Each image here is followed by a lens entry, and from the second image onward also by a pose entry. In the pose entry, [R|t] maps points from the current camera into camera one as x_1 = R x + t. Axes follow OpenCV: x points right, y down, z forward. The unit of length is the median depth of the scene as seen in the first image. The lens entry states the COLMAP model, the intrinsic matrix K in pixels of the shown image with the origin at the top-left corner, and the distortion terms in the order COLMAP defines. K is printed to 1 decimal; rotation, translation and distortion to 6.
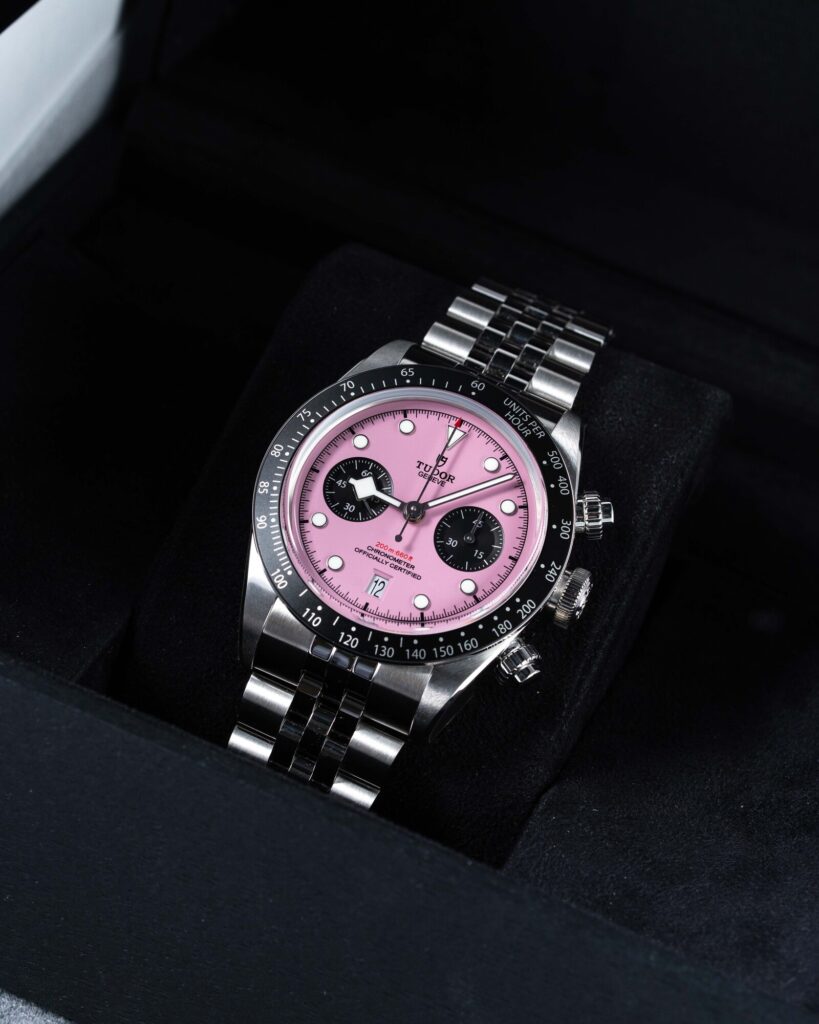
lens RADIAL K [[4771.4, 0, 407.8], [0, 4771.4, 513.7], [0, 0, 1]] dist [0.013504, 0.000000]
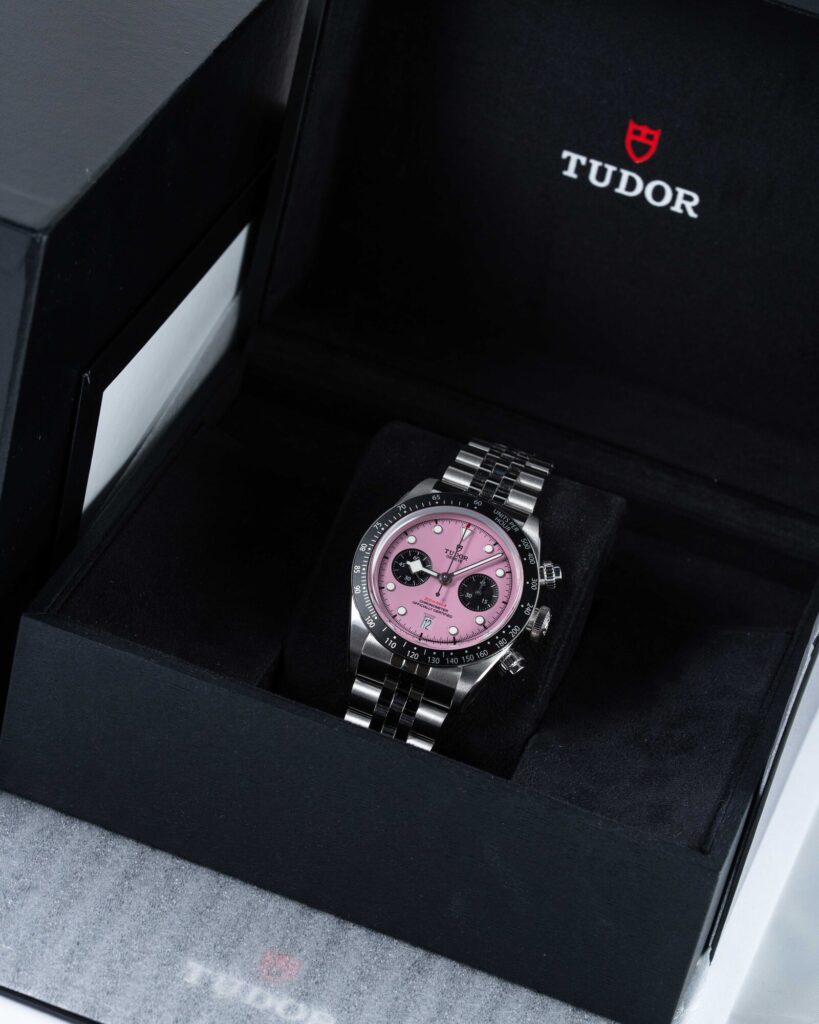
lens RADIAL K [[4771.4, 0, 411.0], [0, 4771.4, 510.0], [0, 0, 1]] dist [0.013504, 0.000000]
pose [[0.998181, -0.055043, 0.024617, -0.051910], [0.055443, 0.998336, -0.015873, 0.001492], [-0.023702, 0.017209, 0.999571, -0.714139]]
